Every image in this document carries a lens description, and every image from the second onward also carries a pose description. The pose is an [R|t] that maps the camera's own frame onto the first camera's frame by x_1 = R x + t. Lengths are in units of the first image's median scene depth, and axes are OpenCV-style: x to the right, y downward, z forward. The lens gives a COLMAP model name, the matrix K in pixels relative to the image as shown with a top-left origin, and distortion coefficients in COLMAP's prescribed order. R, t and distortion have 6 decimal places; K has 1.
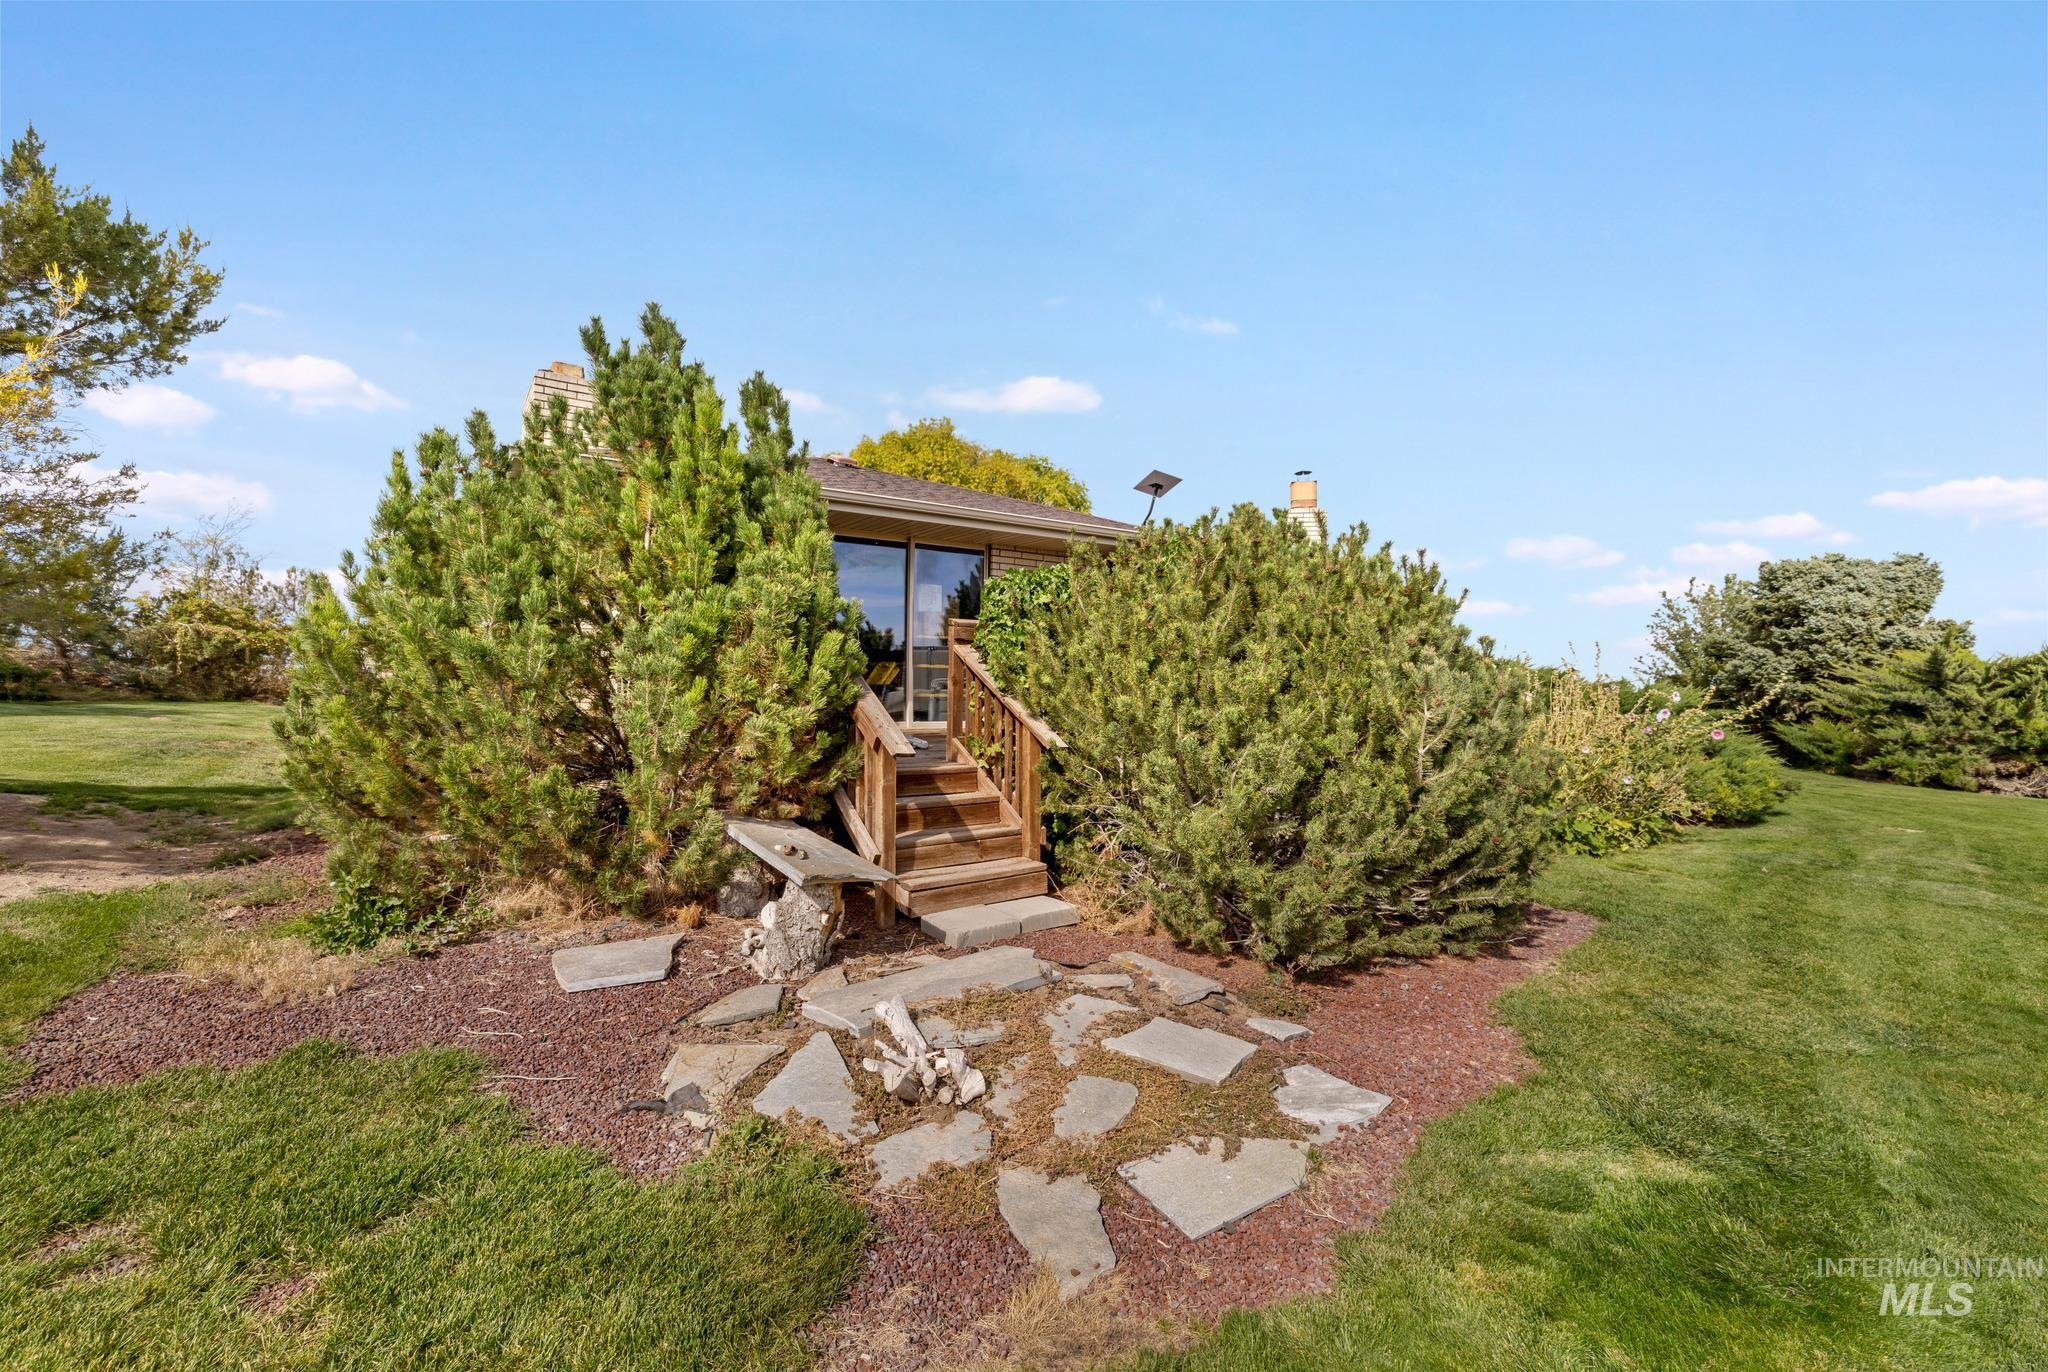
lens RADIAL K [[866.9, 0, 1033.2], [0, 866.9, 676.7], [0, 0, 1]] dist [0.002677, 0.000254]
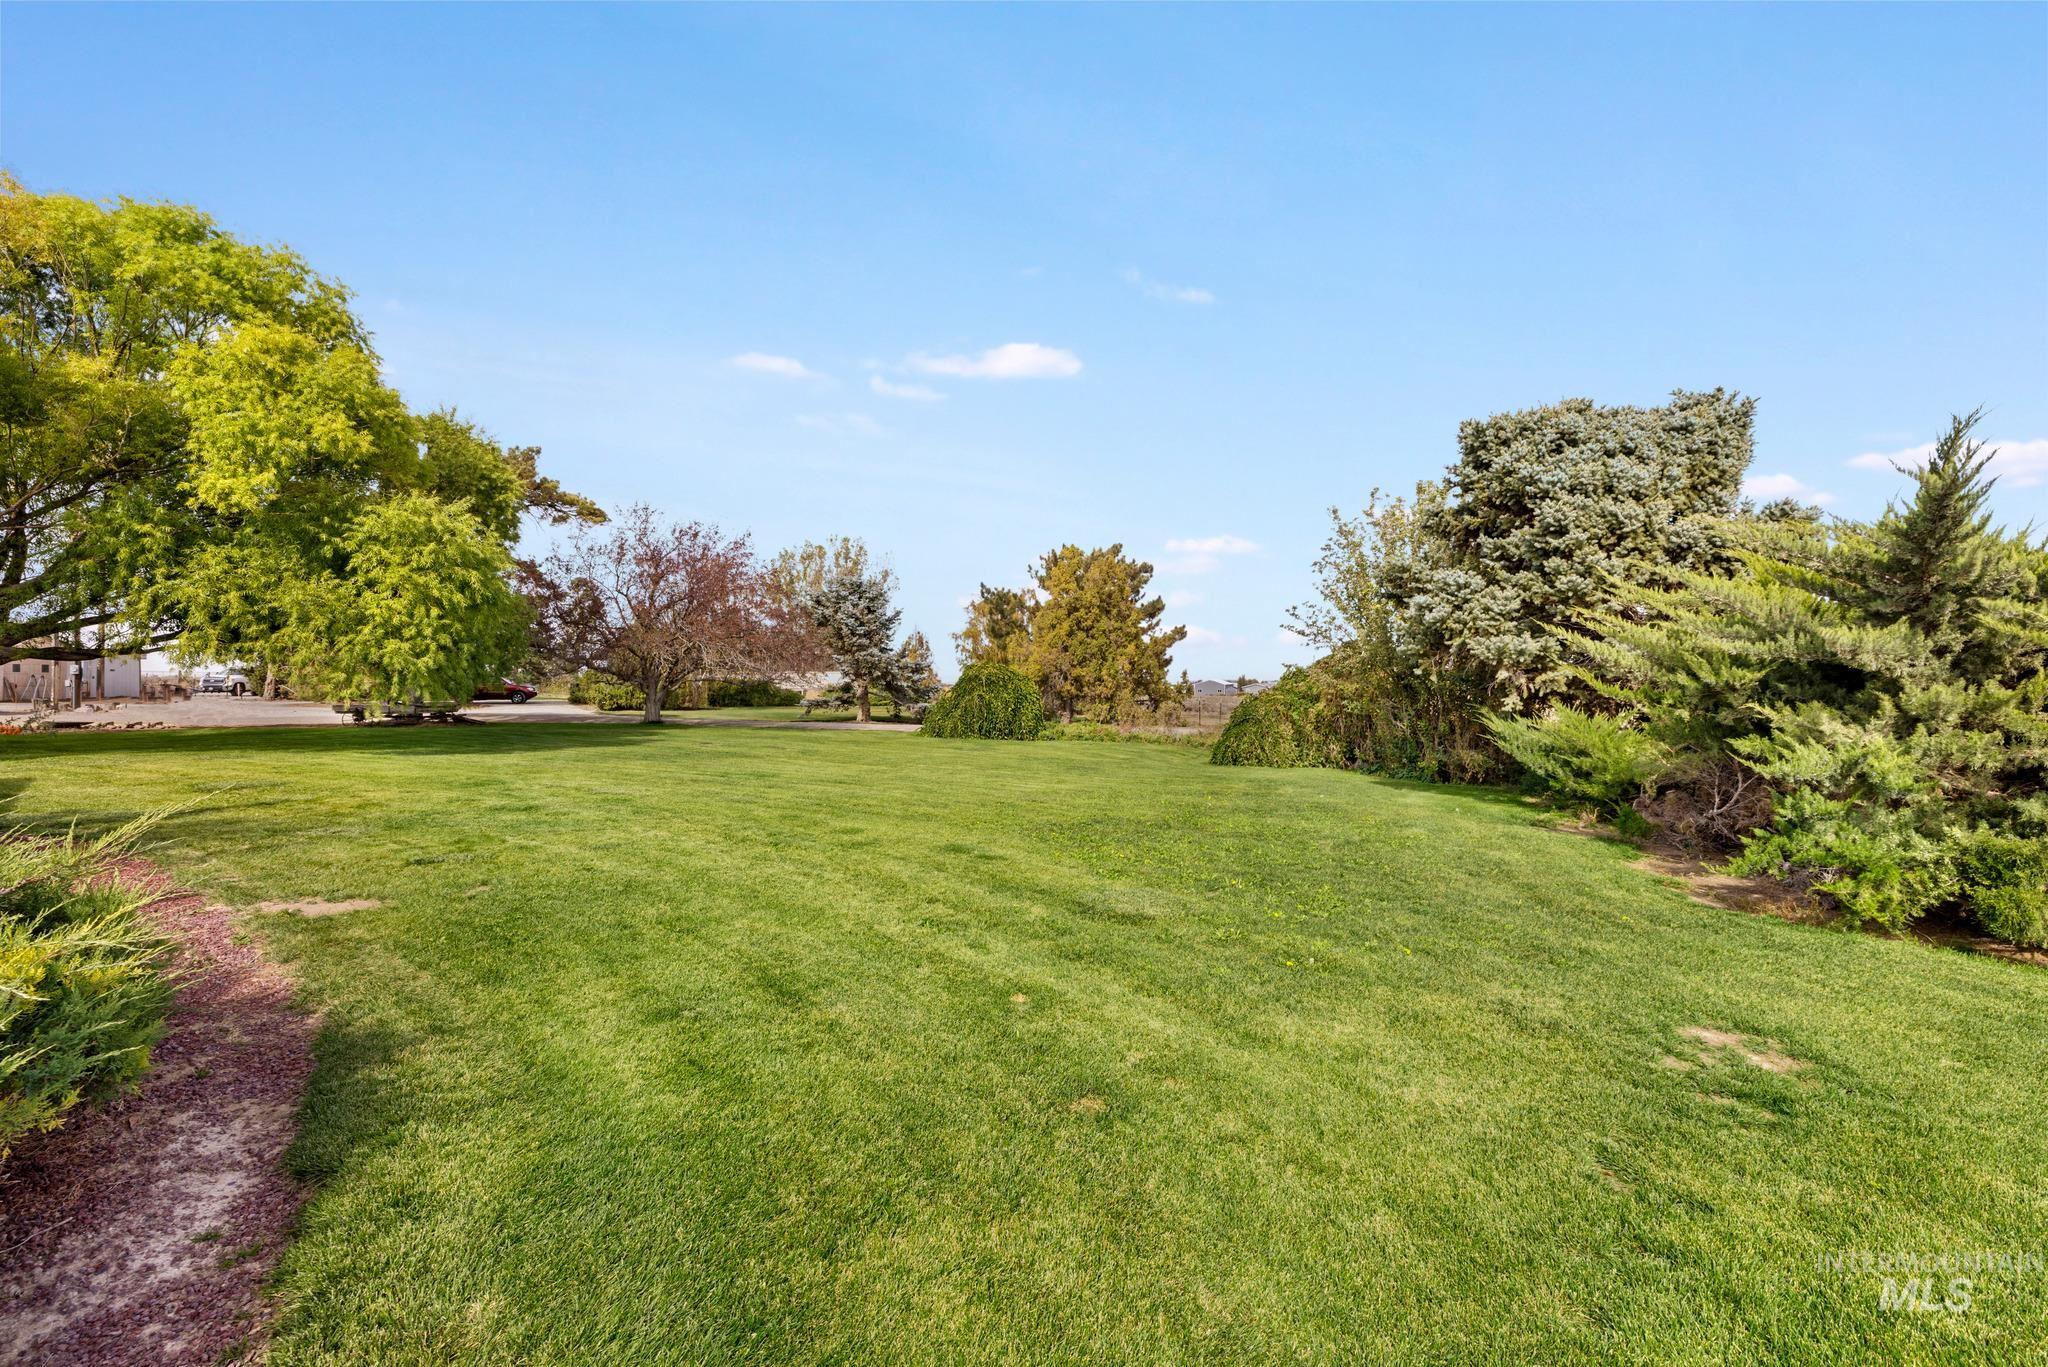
lens RADIAL K [[870.3, 0, 1024.1], [0, 870.3, 667.8], [0, 0, 1]] dist [0.000073, 0.000147]
pose [[0.975623, -0.017191, 0.218778, 0.642609], [0.017066, 0.999851, 0.002462, 0.025530], [-0.218788, 0.001332, 0.975772, 0.755537]]
